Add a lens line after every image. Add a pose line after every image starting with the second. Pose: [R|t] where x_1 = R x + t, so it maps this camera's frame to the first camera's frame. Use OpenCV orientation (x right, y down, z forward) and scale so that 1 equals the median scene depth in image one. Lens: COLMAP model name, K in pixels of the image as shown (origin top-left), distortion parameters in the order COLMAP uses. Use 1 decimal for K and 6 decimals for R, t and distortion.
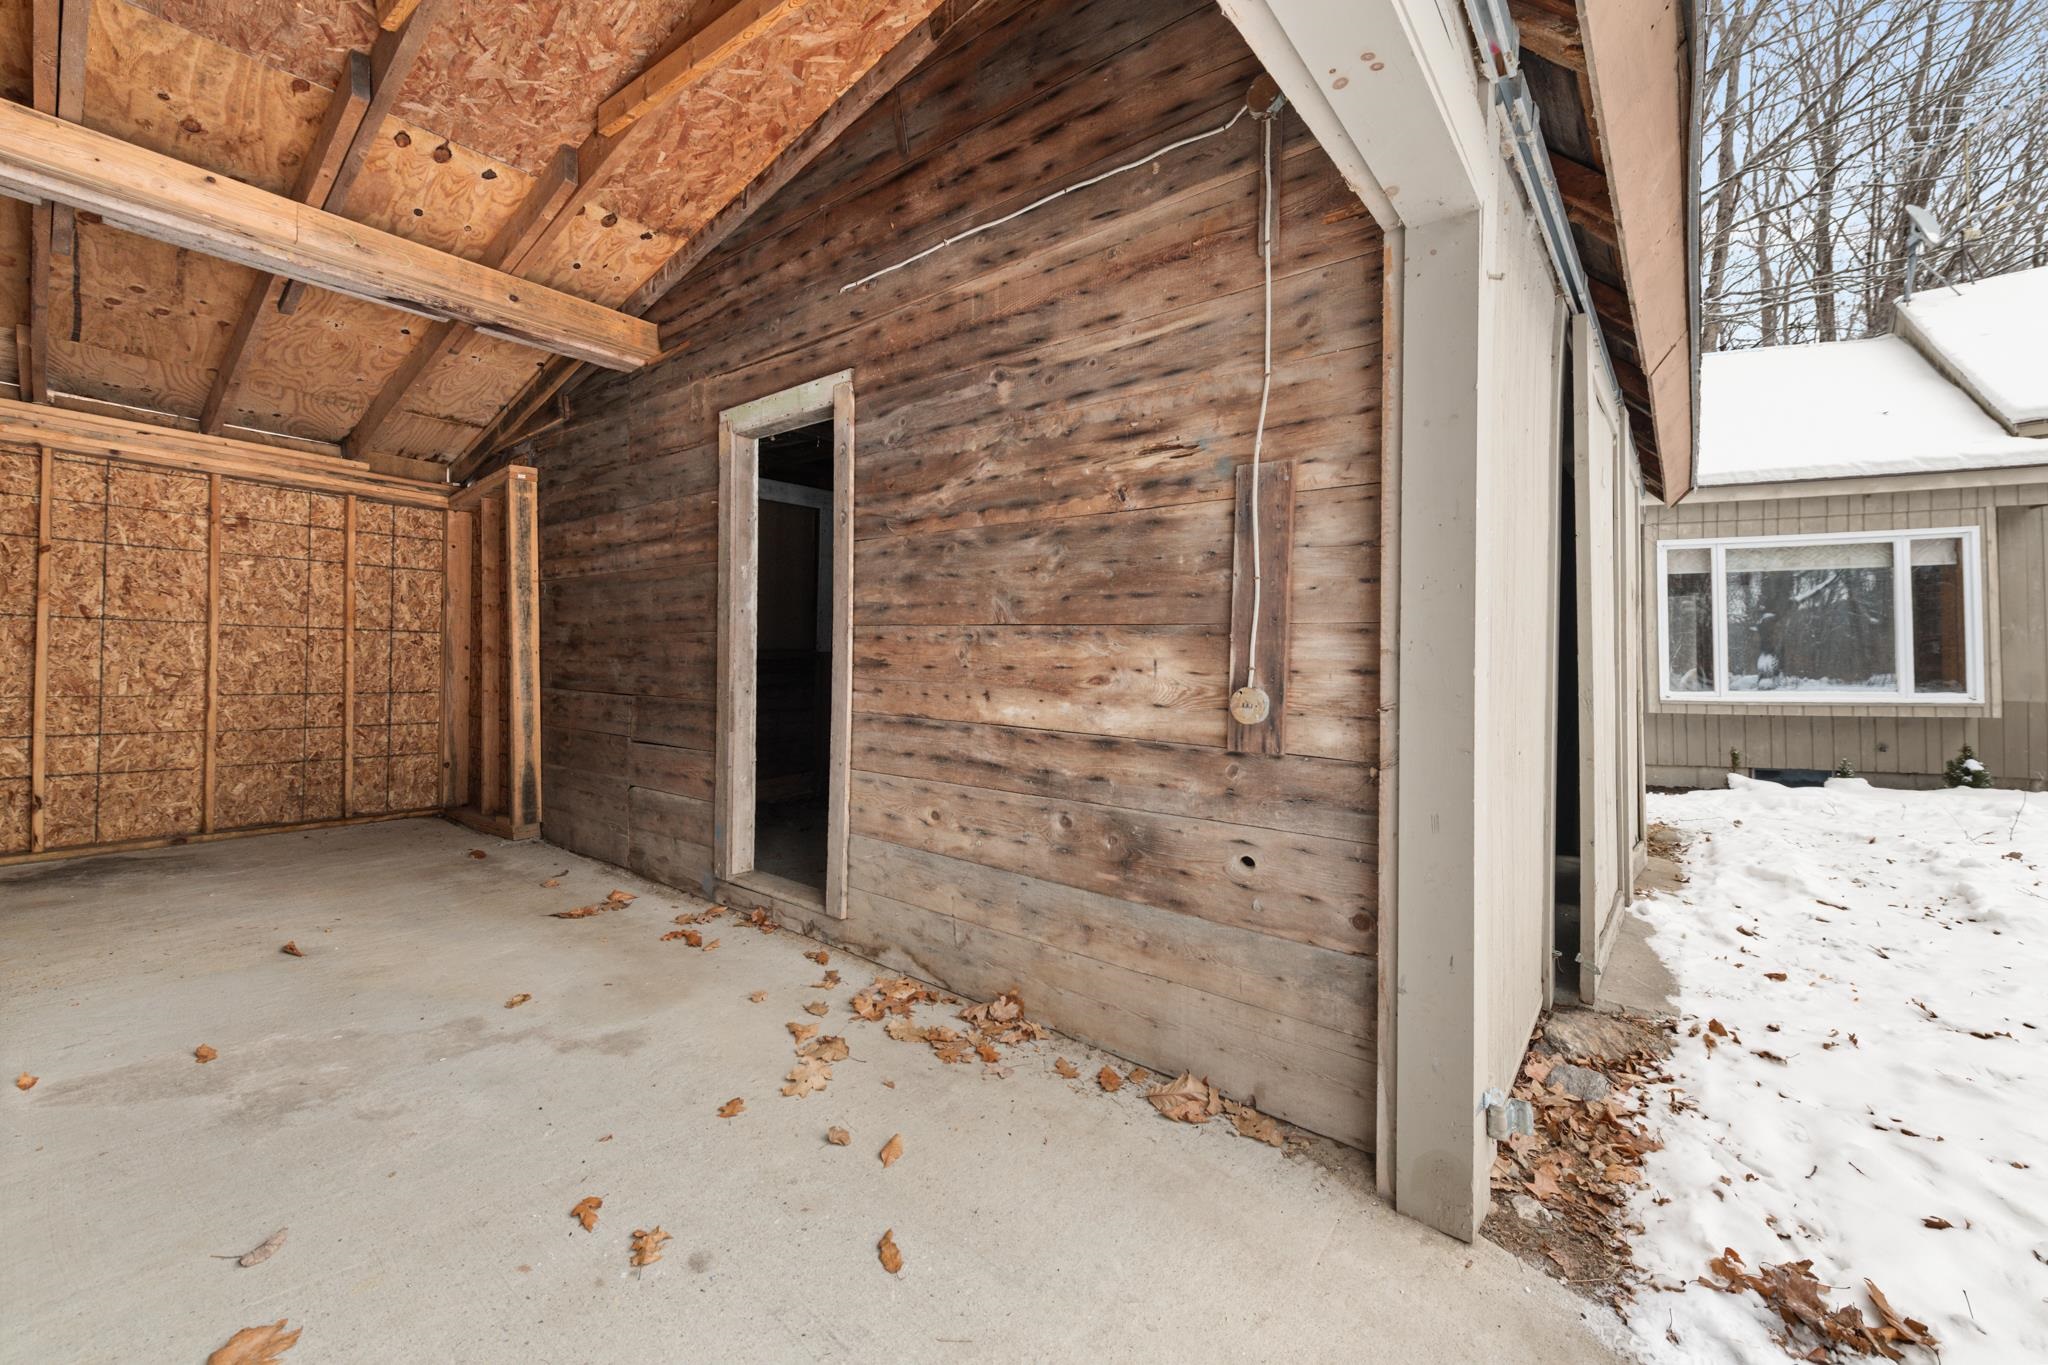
lens RADIAL K [[794.0, 0, 1035.6], [0, 794.0, 671.7], [0, 0, 1]] dist [0.000479, -0.000443]
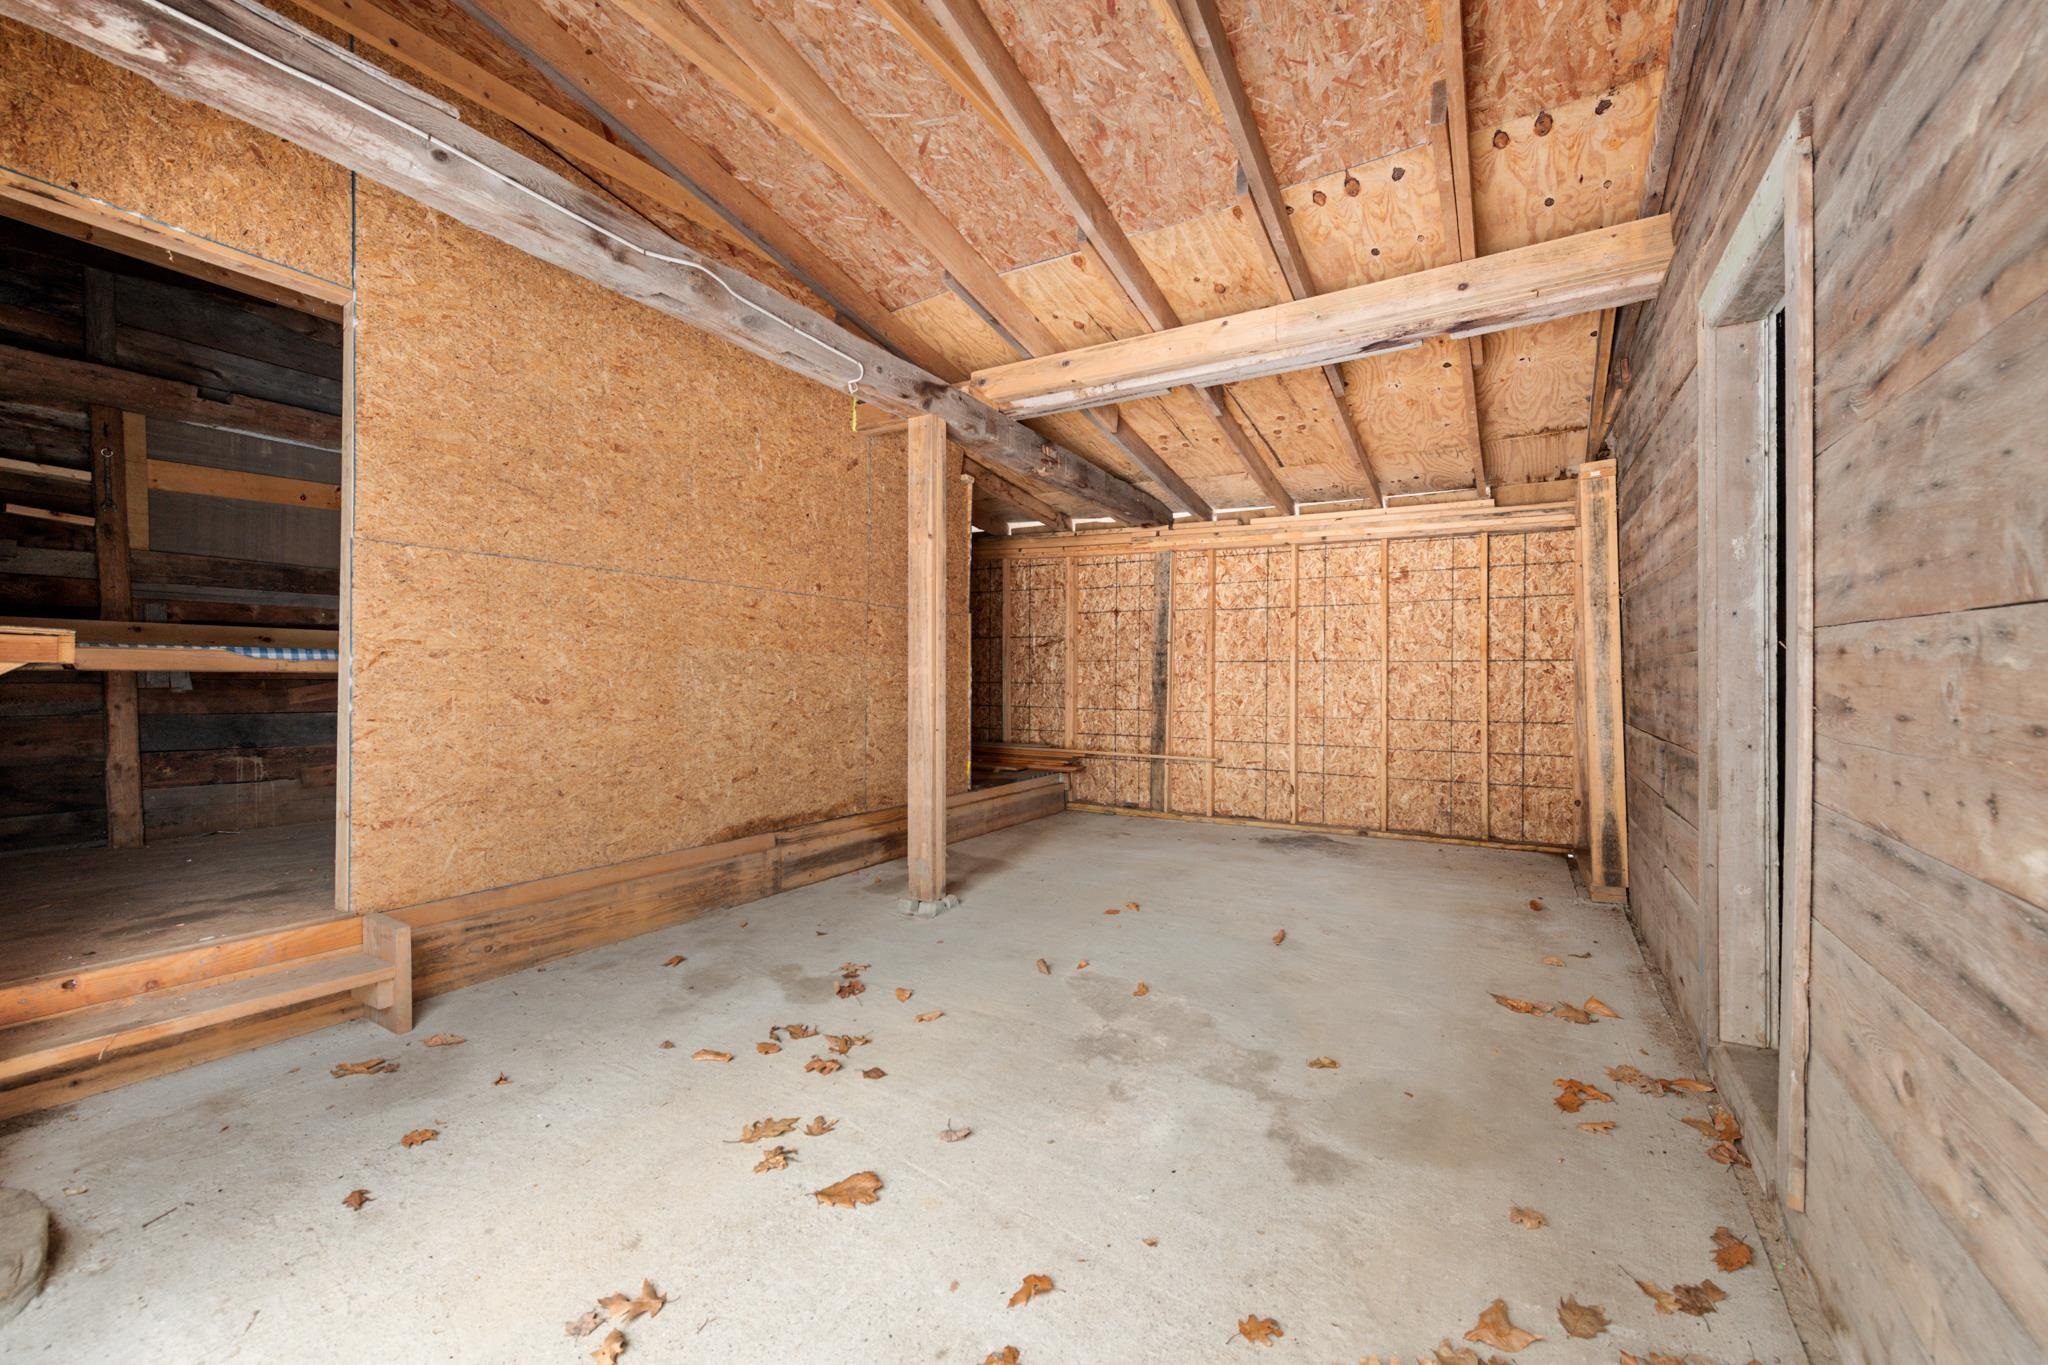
lens RADIAL K [[808.1, 0, 1026.3], [0, 808.1, 696.5], [0, 0, 1]] dist [0.009395, -0.000575]
pose [[0.141786, 0.006253, -0.989878, 0.128458], [-0.005613, 0.999969, 0.005512, -0.009986], [0.989881, 0.004775, 0.141817, 0.282364]]
